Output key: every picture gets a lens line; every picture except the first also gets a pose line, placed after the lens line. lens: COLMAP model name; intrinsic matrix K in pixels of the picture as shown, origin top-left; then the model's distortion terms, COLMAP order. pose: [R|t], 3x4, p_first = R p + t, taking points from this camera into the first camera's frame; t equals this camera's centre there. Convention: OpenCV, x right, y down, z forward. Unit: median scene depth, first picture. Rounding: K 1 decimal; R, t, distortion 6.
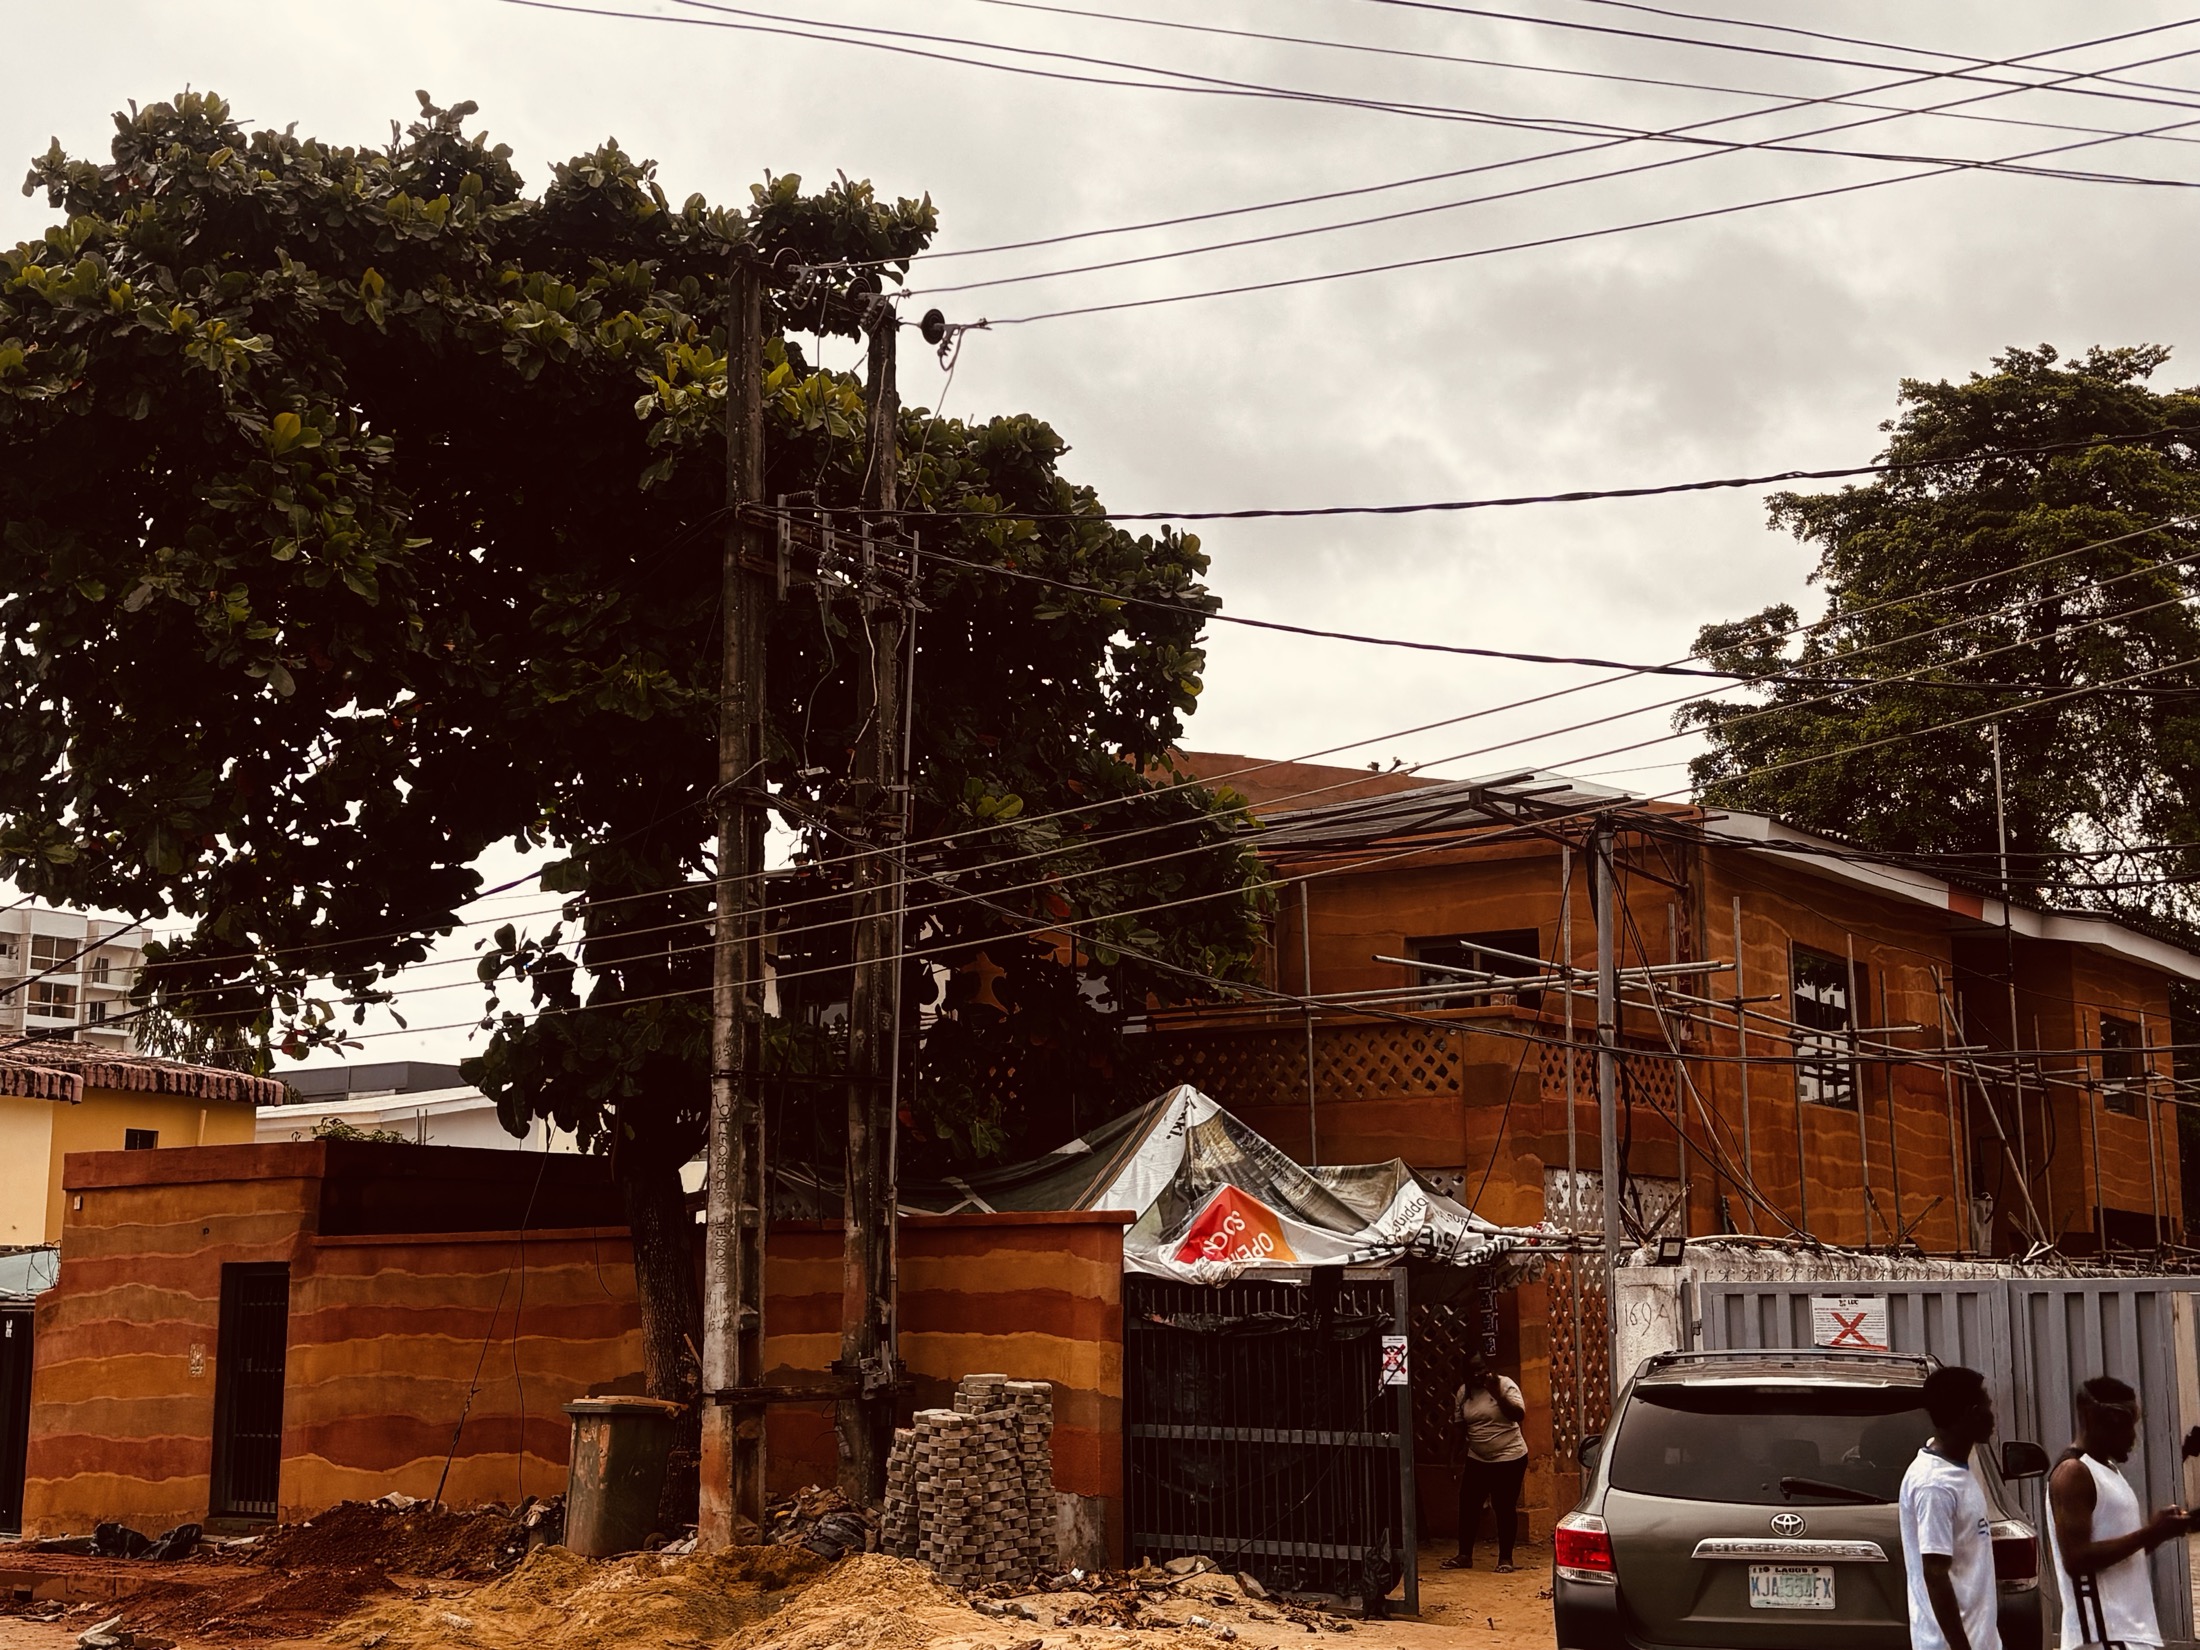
lens RADIAL K [[2793.4, 0, 1100.0], [0, 2793.4, 825.0], [0, 0, 1]] dist [0.214930, -0.634897]
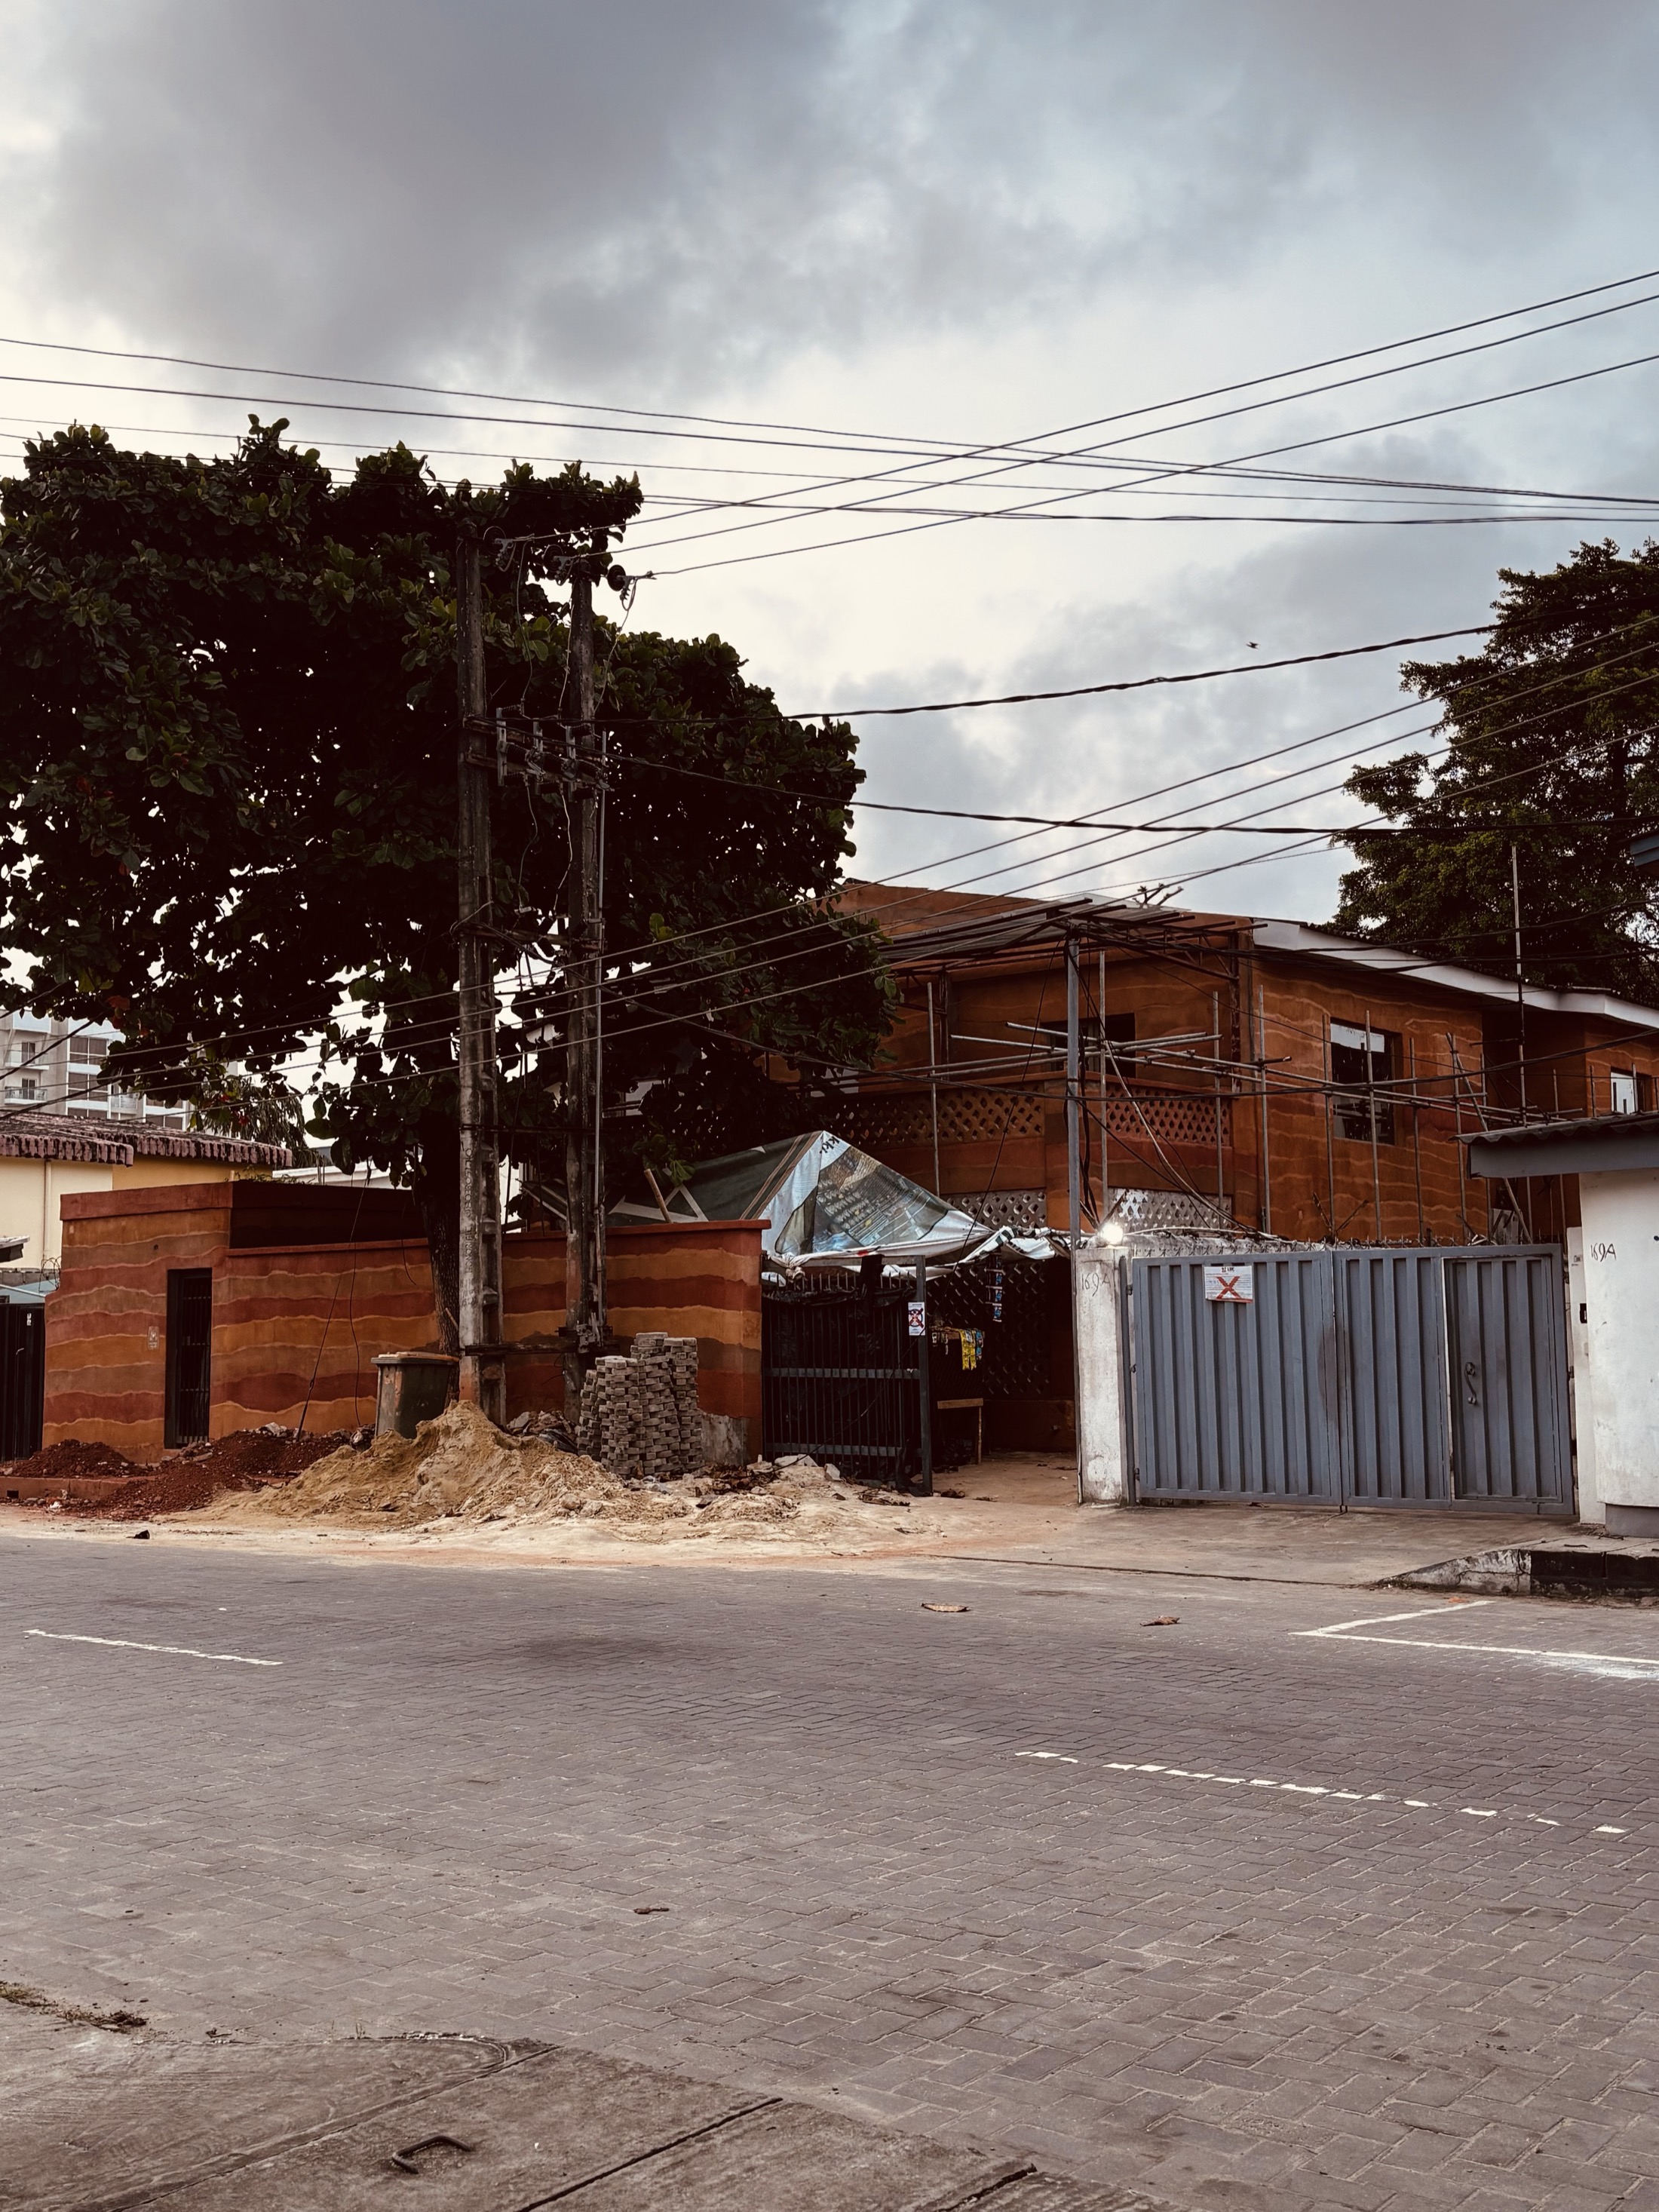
lens RADIAL K [[2238.3, 0, 826.0], [0, 2238.3, 1121.8], [0, 0, 1]] dist [0.151988, -0.424571]
pose [[0.997805, -0.017660, -0.063819, 0.097492], [0.022768, 0.996517, 0.080223, -0.000271], [0.062180, -0.081500, 0.994732, -0.092351]]
